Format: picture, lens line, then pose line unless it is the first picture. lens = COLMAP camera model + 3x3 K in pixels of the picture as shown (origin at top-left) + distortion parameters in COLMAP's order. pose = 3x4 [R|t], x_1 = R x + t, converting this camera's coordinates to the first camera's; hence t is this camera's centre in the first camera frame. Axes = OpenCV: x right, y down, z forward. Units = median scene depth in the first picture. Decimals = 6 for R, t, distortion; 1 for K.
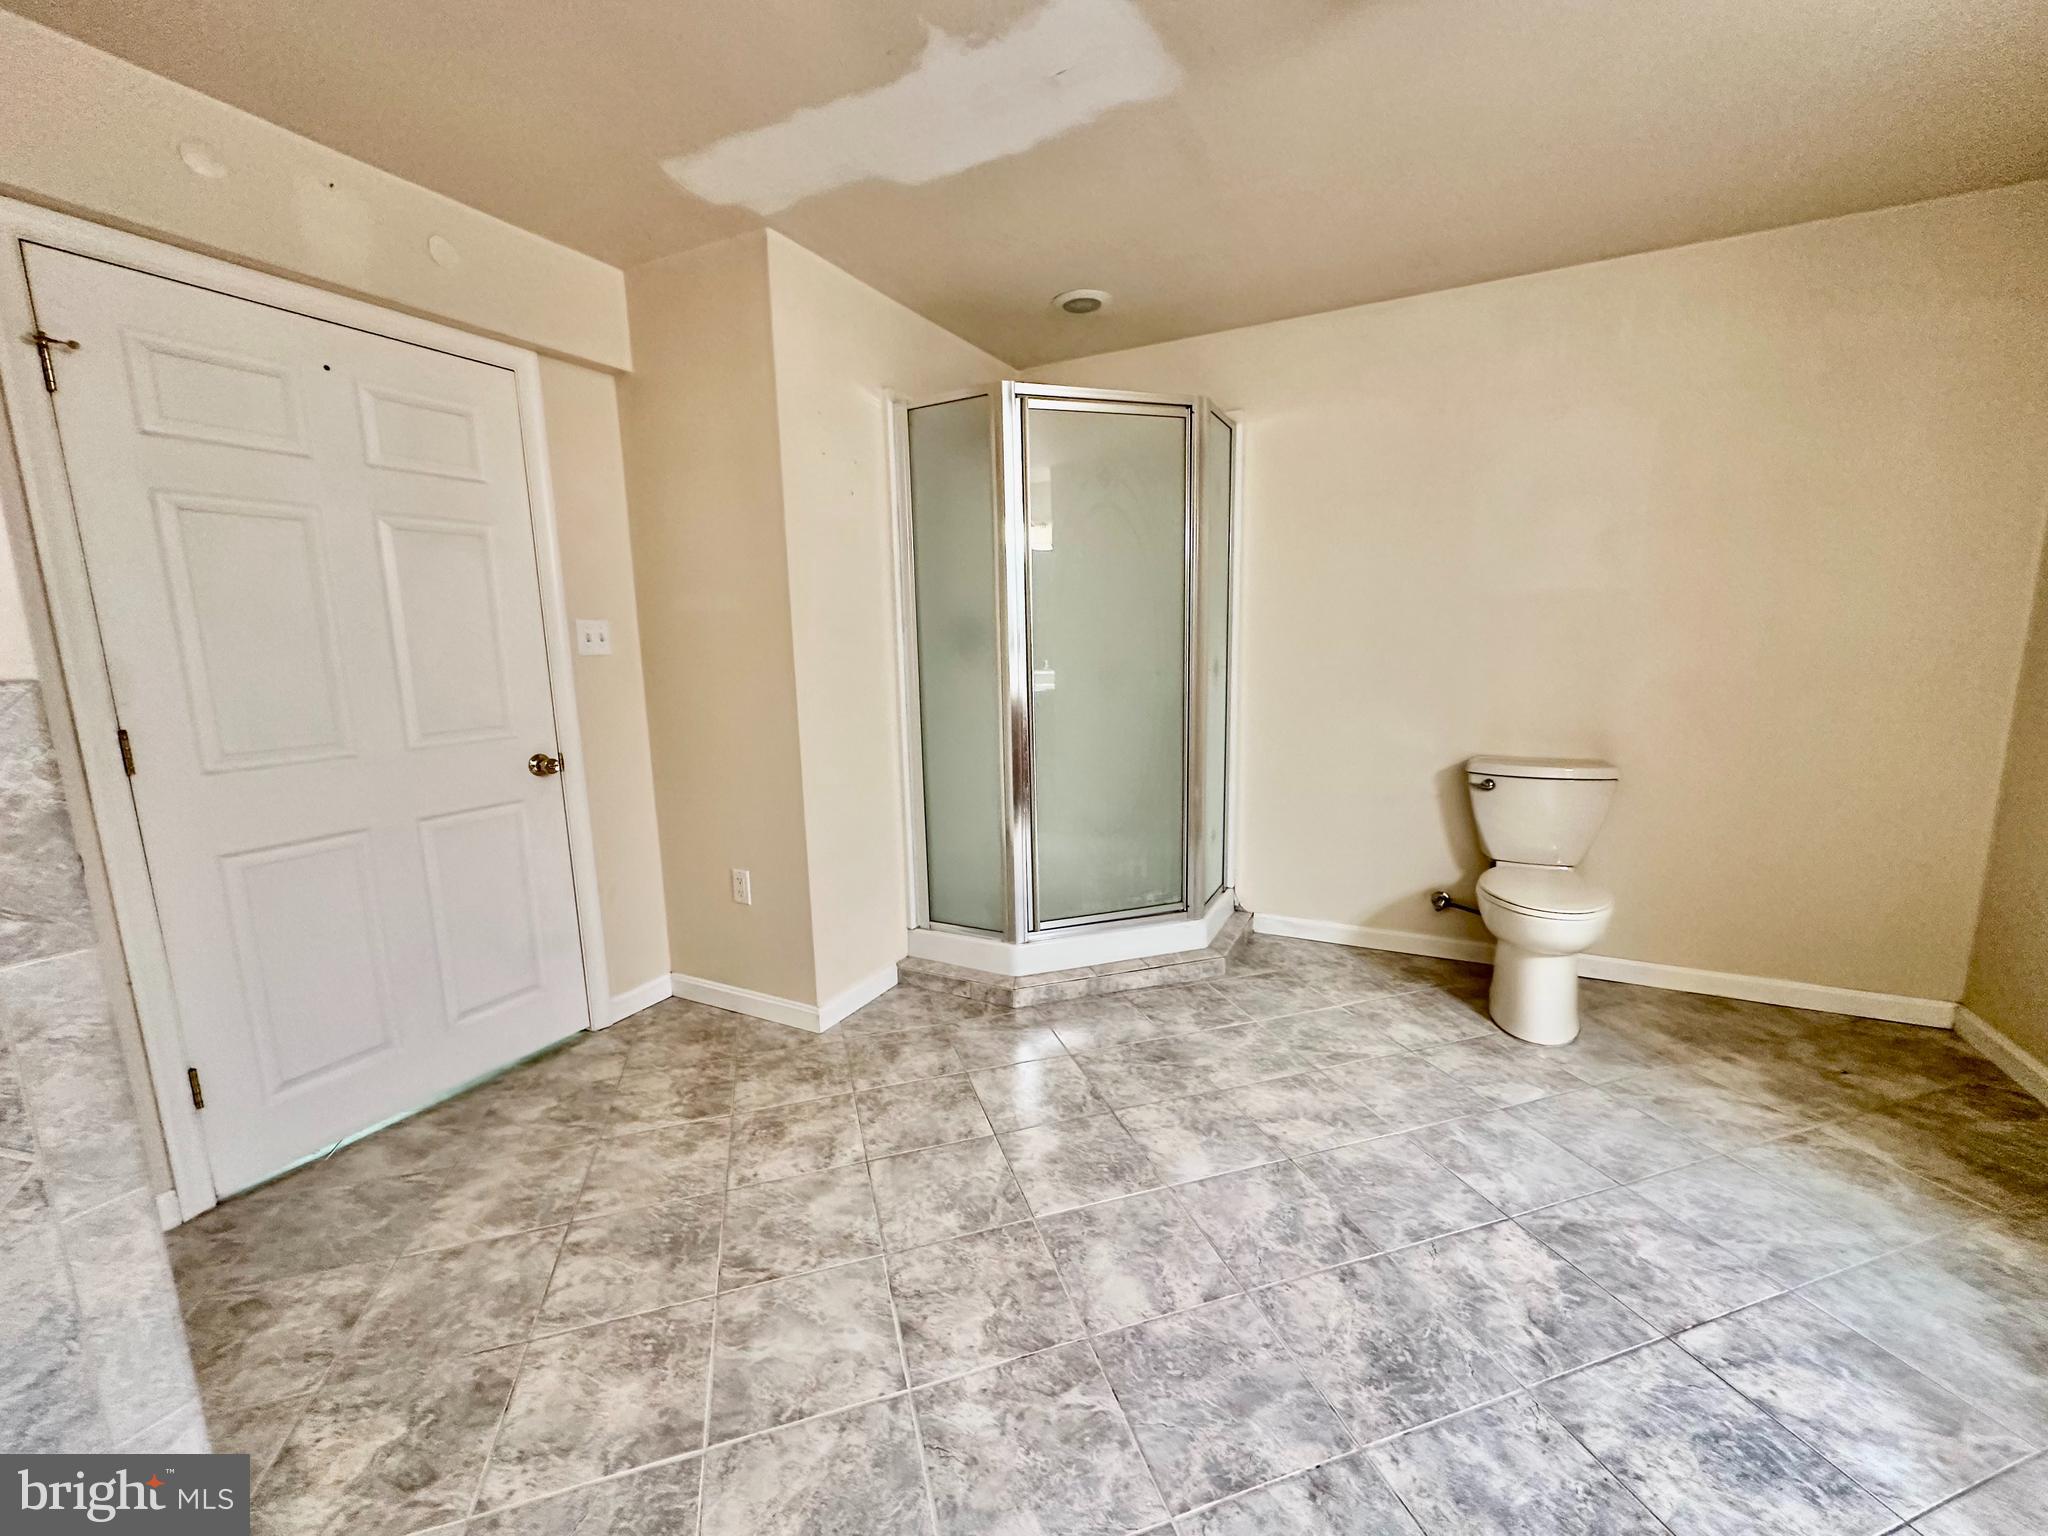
lens RADIAL K [[818.1, 0, 1023.6], [0, 818.1, 772.0], [0, 0, 1]] dist [-0.001242, -0.000008]
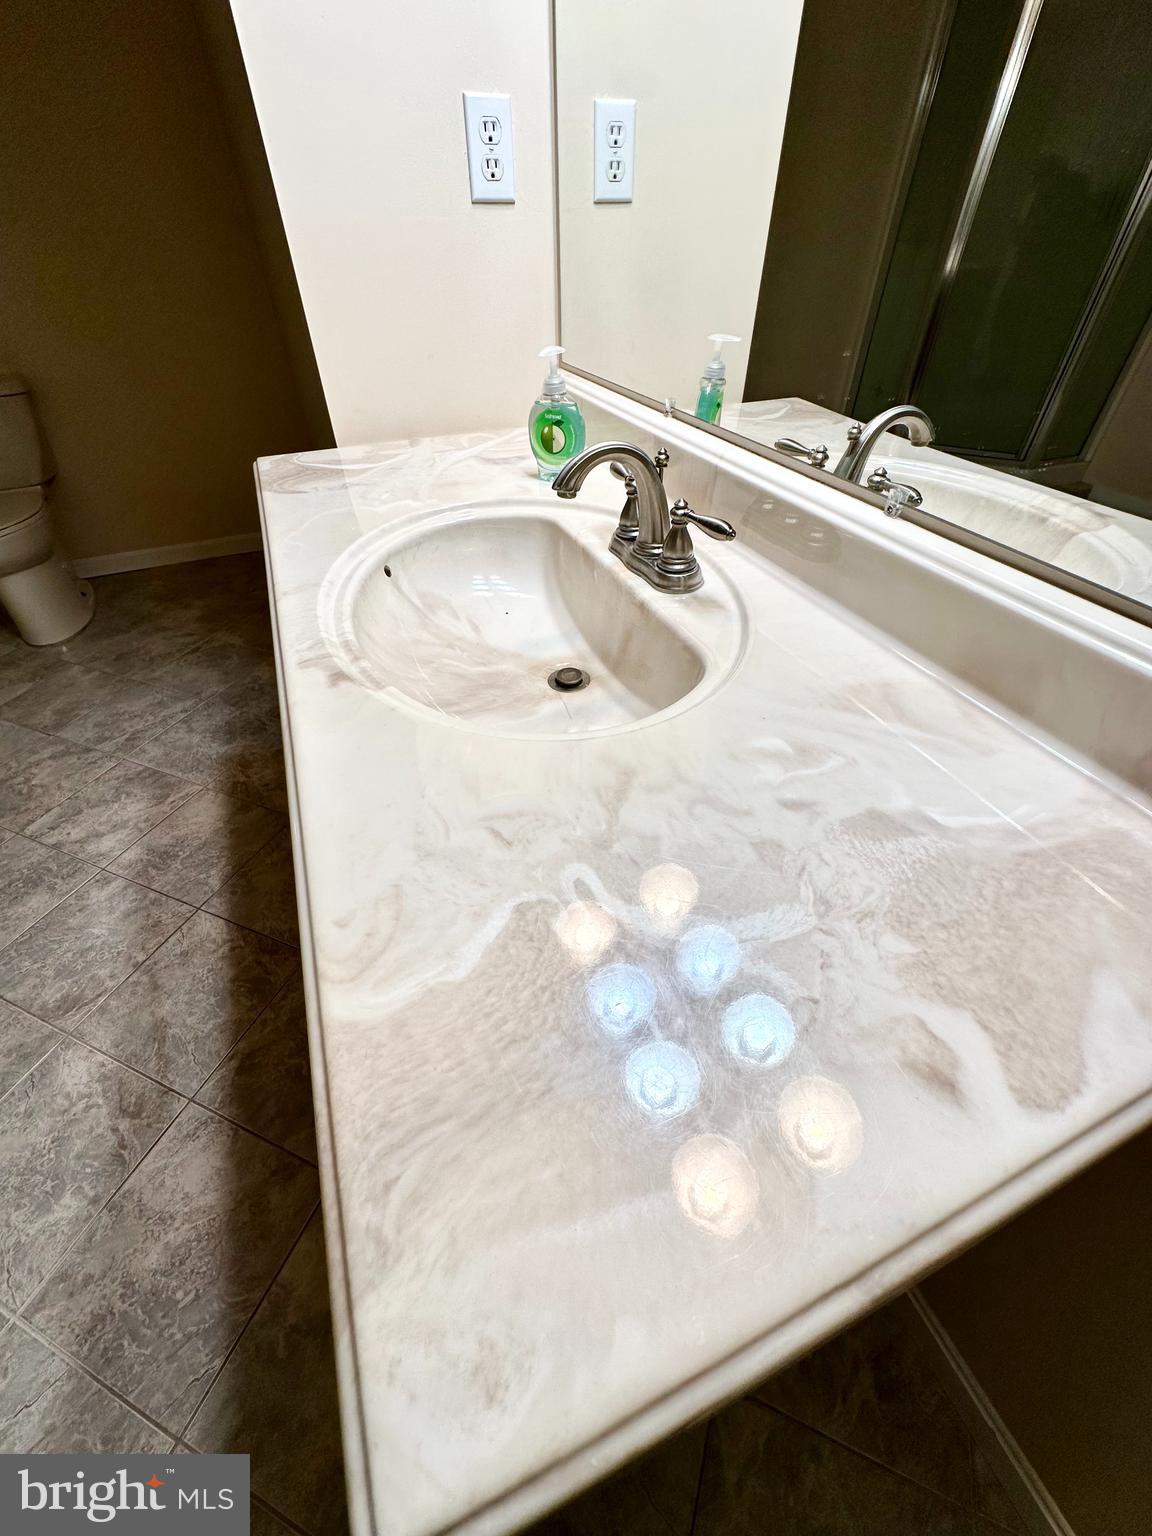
lens RADIAL K [[613.6, 0, 575.9], [0, 613.6, 765.5], [0, 0, 1]] dist [-0.001242, -0.000008]
pose [[0.631876, -0.506516, 0.586663, 0.731341], [0.120647, 0.811968, 0.571097, 0.056408], [-0.765622, -0.290084, 0.574173, -0.358378]]
